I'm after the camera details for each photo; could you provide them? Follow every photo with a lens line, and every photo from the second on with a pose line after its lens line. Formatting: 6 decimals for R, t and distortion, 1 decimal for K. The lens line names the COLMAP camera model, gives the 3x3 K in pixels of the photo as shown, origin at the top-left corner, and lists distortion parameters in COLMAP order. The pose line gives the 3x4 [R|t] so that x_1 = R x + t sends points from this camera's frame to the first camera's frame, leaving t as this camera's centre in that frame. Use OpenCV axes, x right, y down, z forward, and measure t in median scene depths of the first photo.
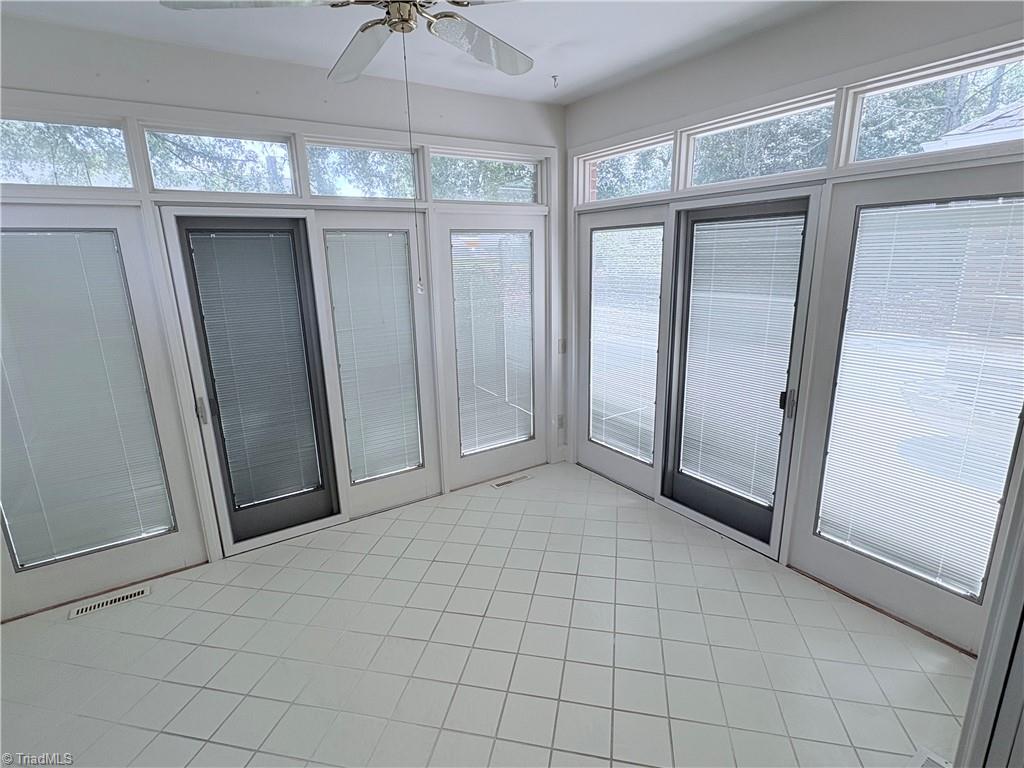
lens RADIAL K [[516.1, 0, 511.4], [0, 516.1, 382.2], [0, 0, 1]] dist [0.003650, -0.000553]
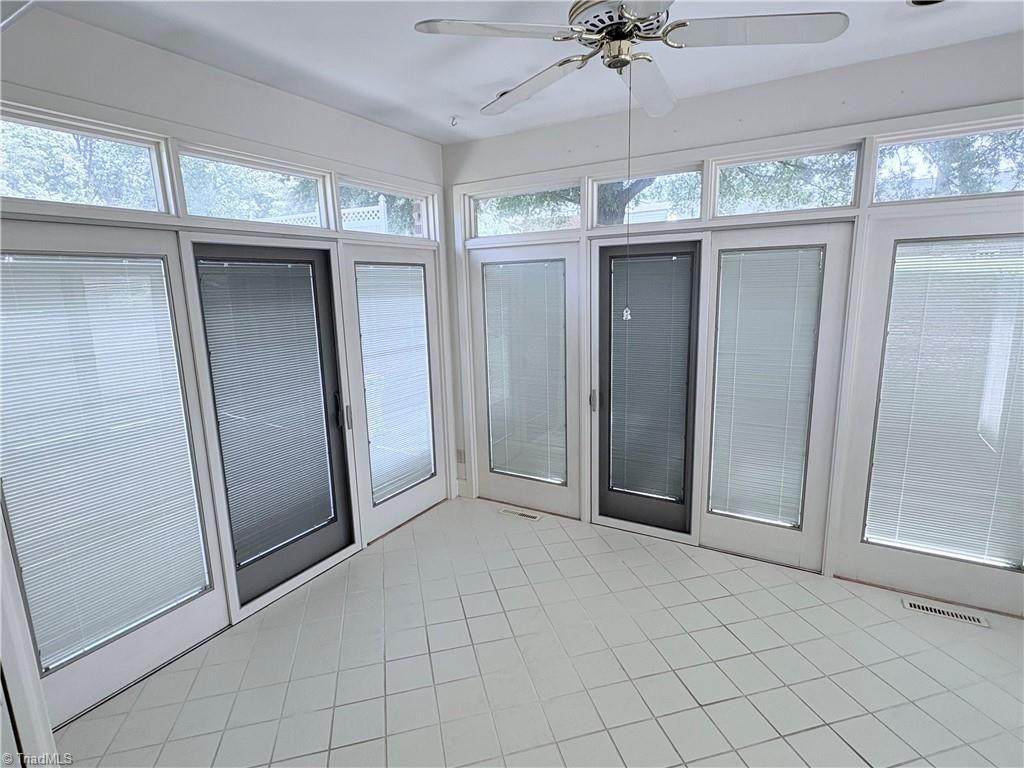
lens RADIAL K [[516.1, 0, 510.7], [0, 516.1, 378.3], [0, 0, 1]] dist [0.003650, -0.000553]
pose [[0.446766, 0.172025, -0.877956, 0.370151], [-0.201795, 0.975427, 0.088435, -0.061533], [0.871595, 0.137657, 0.470502, 0.216455]]
